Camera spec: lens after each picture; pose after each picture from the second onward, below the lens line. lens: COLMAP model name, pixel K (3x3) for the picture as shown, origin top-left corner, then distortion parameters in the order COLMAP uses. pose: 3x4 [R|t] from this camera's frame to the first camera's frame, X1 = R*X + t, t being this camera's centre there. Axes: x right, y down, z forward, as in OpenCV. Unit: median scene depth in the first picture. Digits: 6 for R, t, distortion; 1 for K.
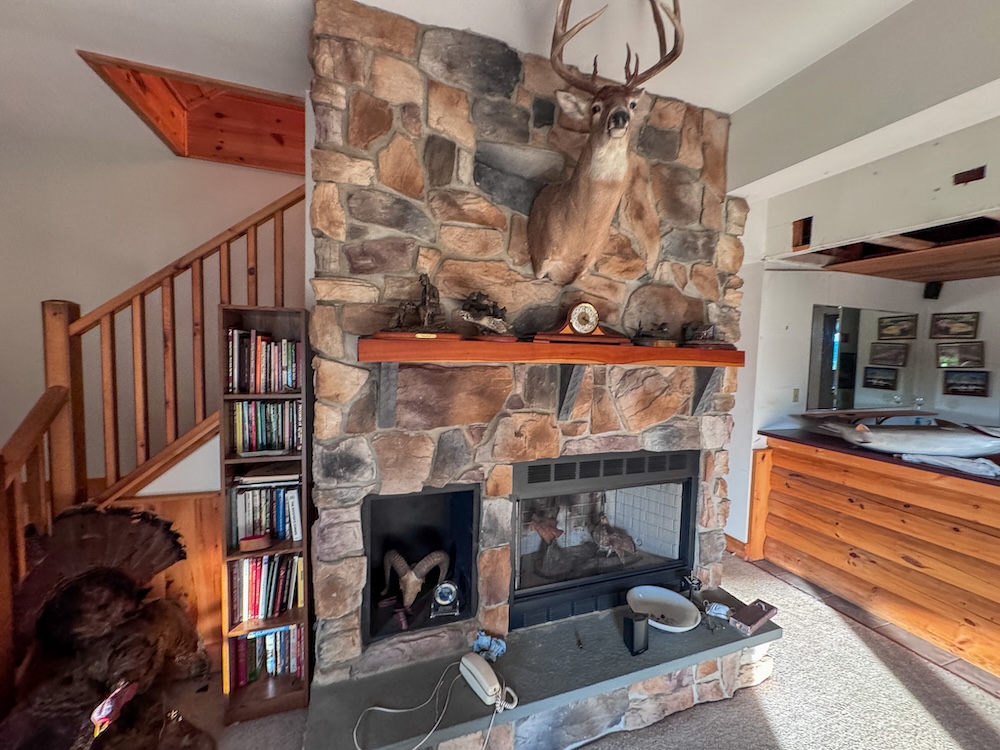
lens RADIAL K [[397.2, 0, 501.2], [0, 397.2, 376.0], [0, 0, 1]] dist [0.000888, 0.000576]
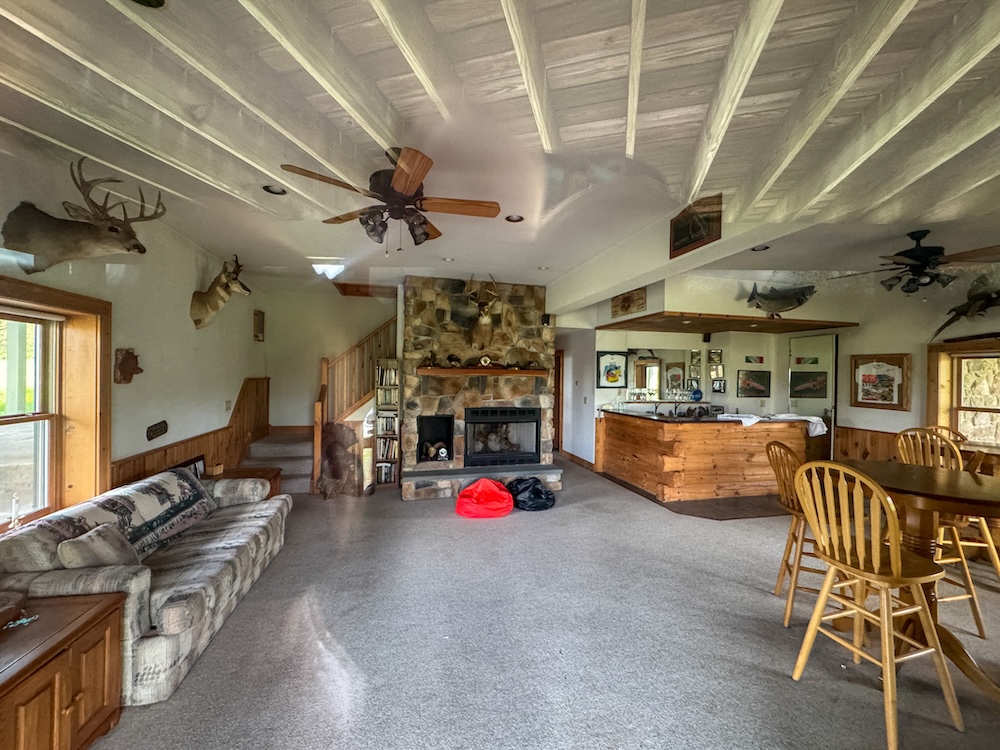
lens RADIAL K [[397.2, 0, 499.7], [0, 397.2, 374.6], [0, 0, 1]] dist [0.000888, 0.000576]
pose [[0.995084, -0.012985, -0.098179, 0.612013], [0.006458, 0.997765, -0.066505, 0.167615], [0.098823, 0.065544, 0.992944, -2.062928]]
